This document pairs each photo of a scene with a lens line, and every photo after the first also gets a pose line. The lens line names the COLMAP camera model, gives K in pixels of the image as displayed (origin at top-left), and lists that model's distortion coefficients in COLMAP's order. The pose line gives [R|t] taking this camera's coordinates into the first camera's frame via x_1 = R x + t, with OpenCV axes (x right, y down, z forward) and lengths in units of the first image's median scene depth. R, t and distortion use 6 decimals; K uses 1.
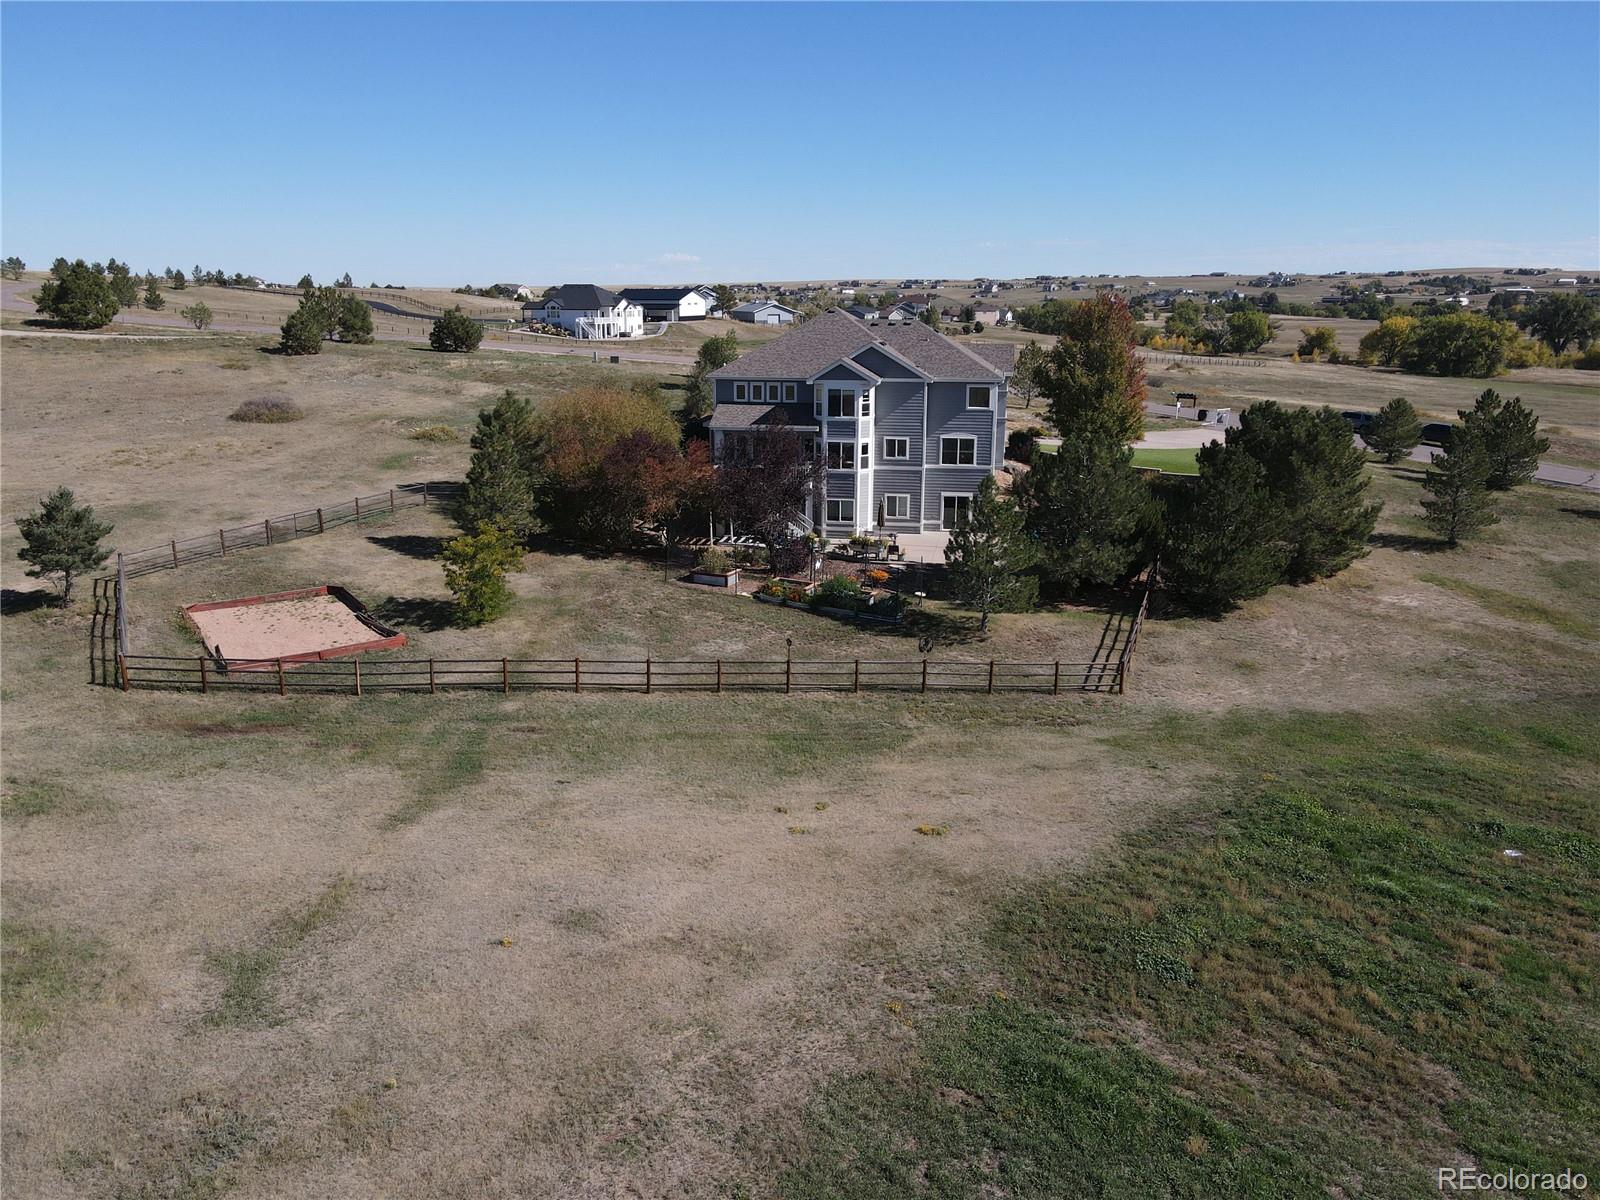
lens RADIAL K [[1179.6, 0, 789.5], [0, 1179.6, 602.2], [0, 0, 1]] dist [0.007989, 0.009652]
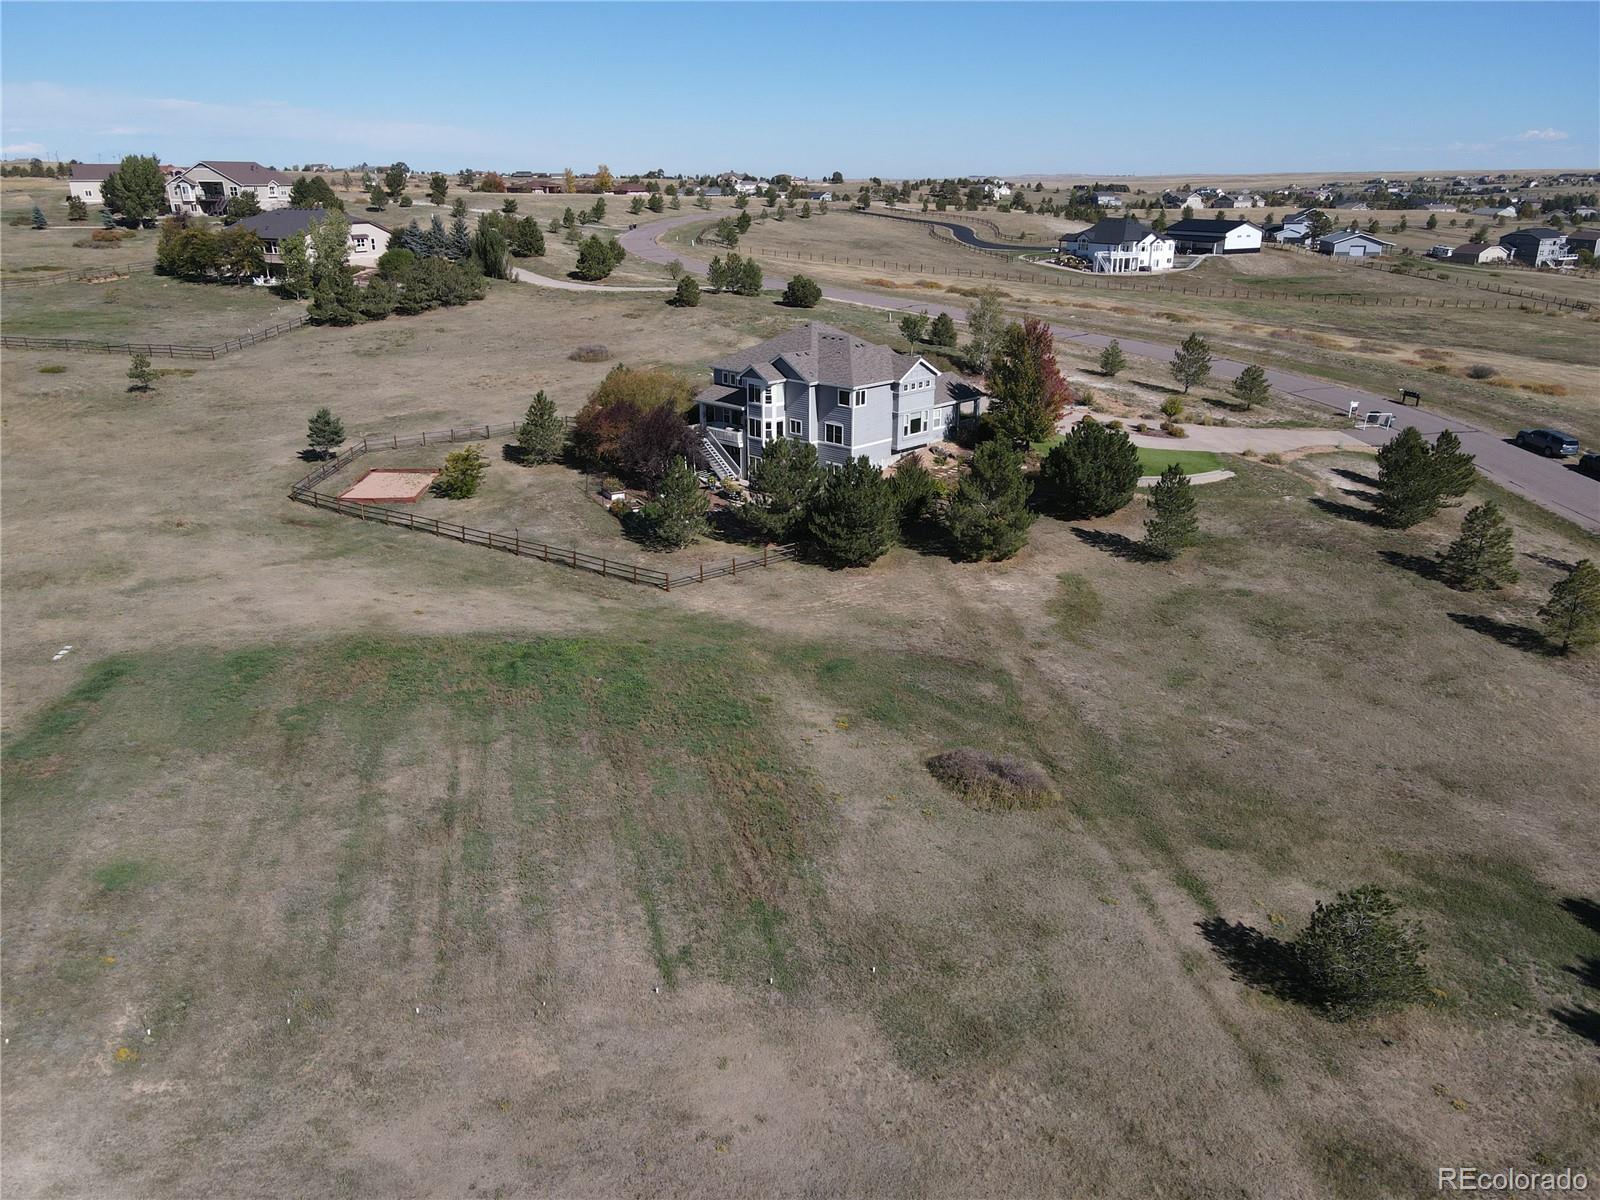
lens RADIAL K [[1179.6, 0, 790.9], [0, 1179.6, 611.0], [0, 0, 1]] dist [0.007989, 0.009652]
pose [[0.815300, 0.200048, -0.543384, 0.919649], [-0.147756, 0.979234, 0.138812, -0.107974], [0.559870, -0.032885, 0.827928, -0.223769]]
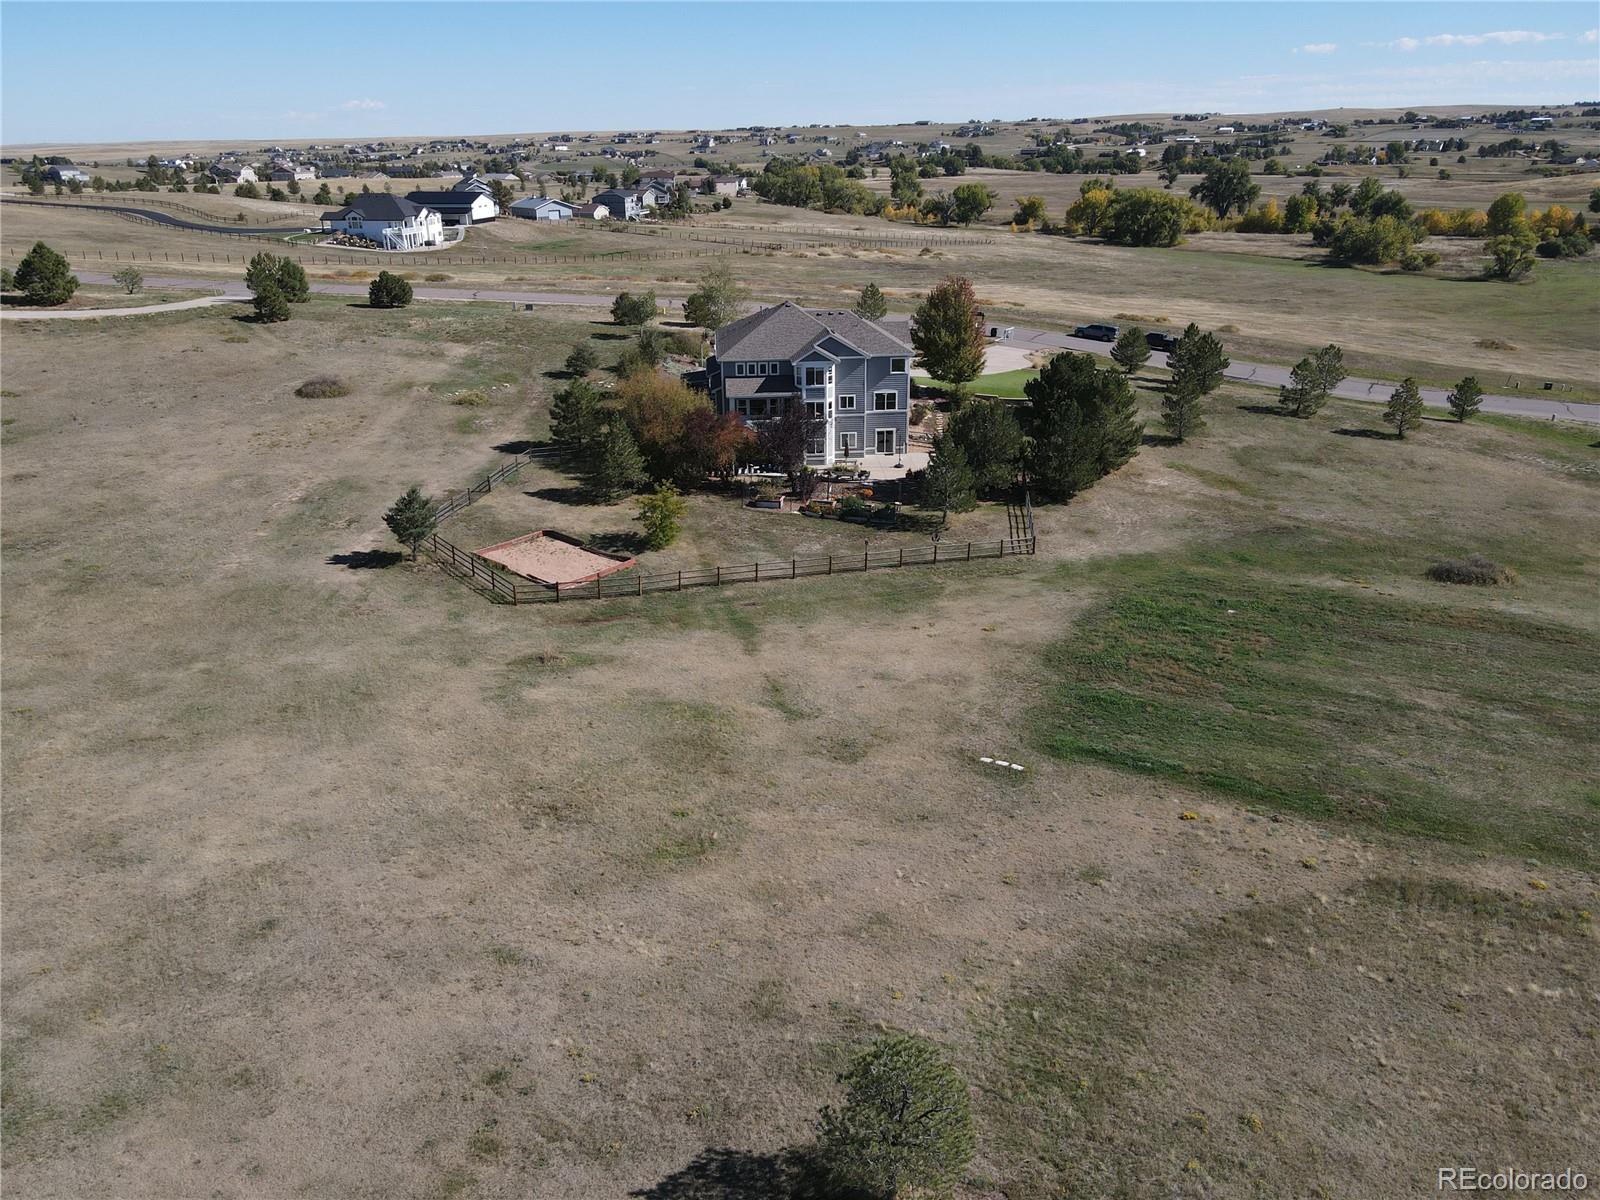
lens RADIAL K [[1179.6, 0, 793.9], [0, 1179.6, 602.4], [0, 0, 1]] dist [0.007989, 0.009652]
pose [[0.971484, -0.100309, 0.214842, -0.322403], [0.074650, 0.989420, 0.124401, -0.069505], [-0.225048, -0.104816, 0.968693, -0.467808]]
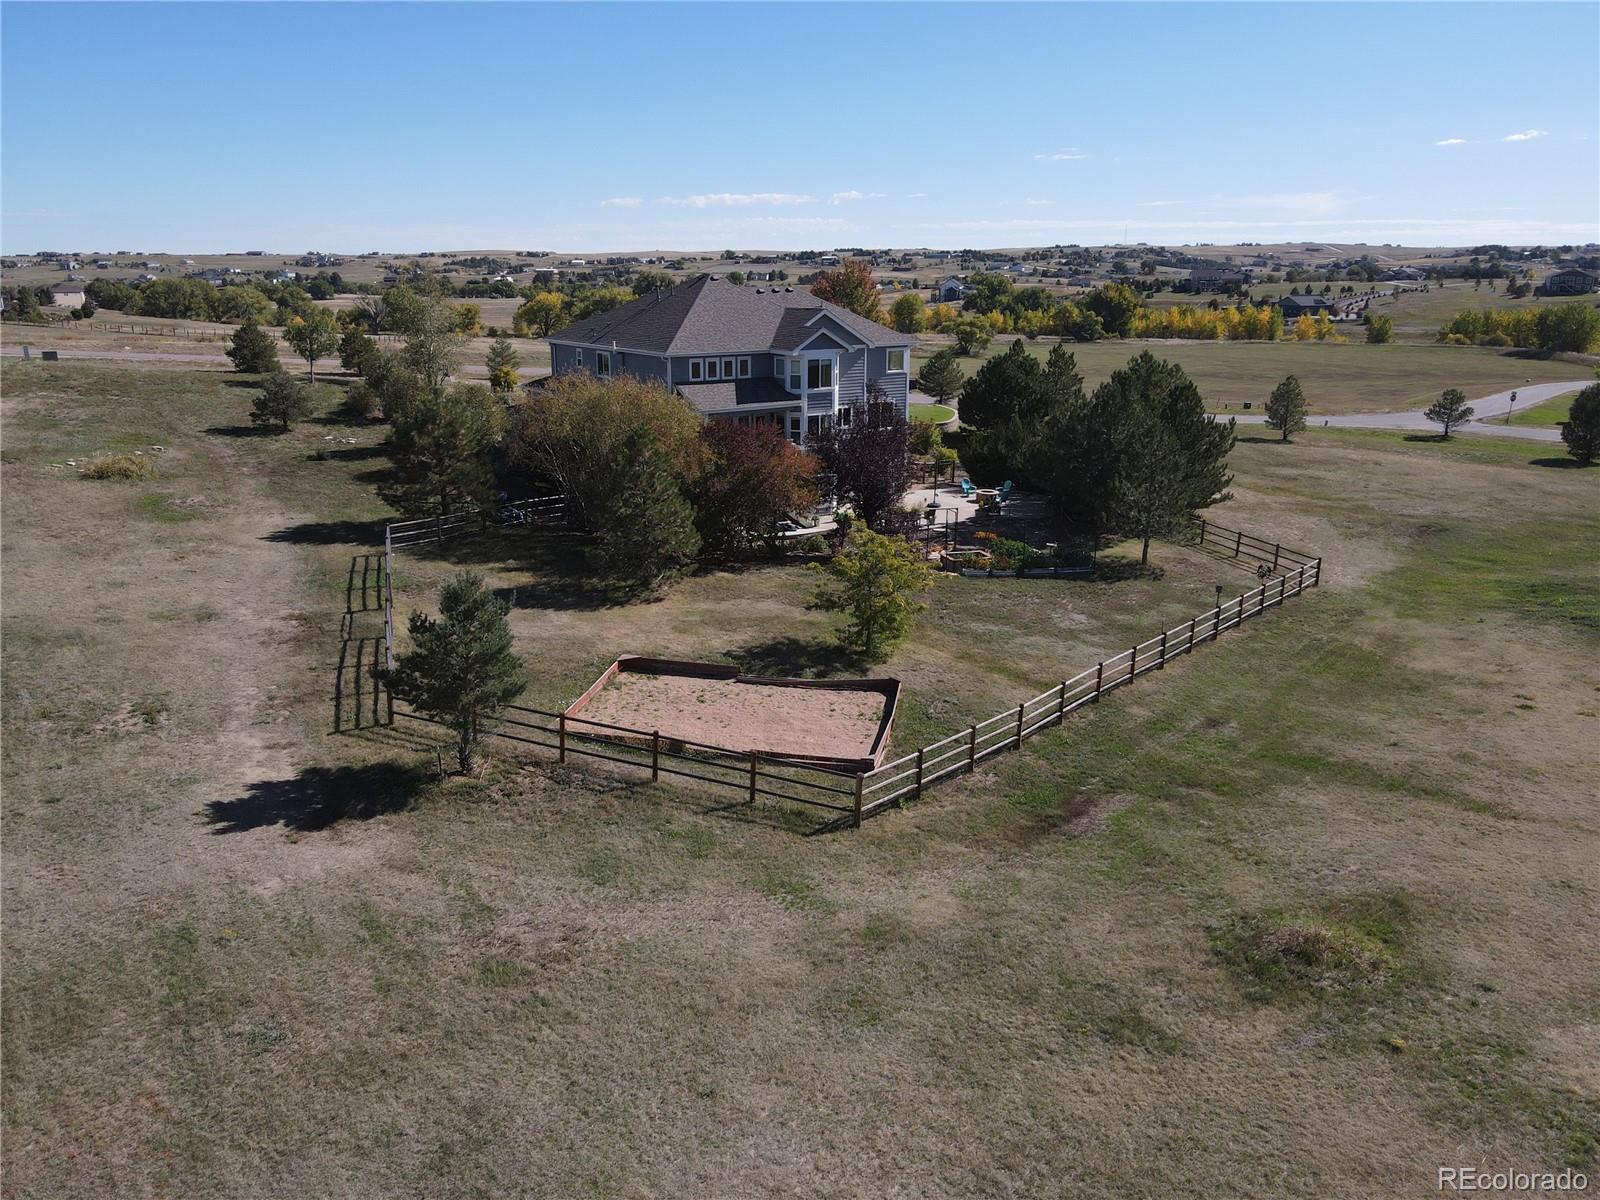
lens RADIAL K [[1179.6, 0, 798.8], [0, 1179.6, 595.0], [0, 0, 1]] dist [0.007989, 0.009652]
pose [[0.720094, -0.187490, 0.668066, -0.610006], [0.180777, 0.980245, 0.080246, -0.070605], [-0.669914, 0.062987, 0.739762, 0.307809]]
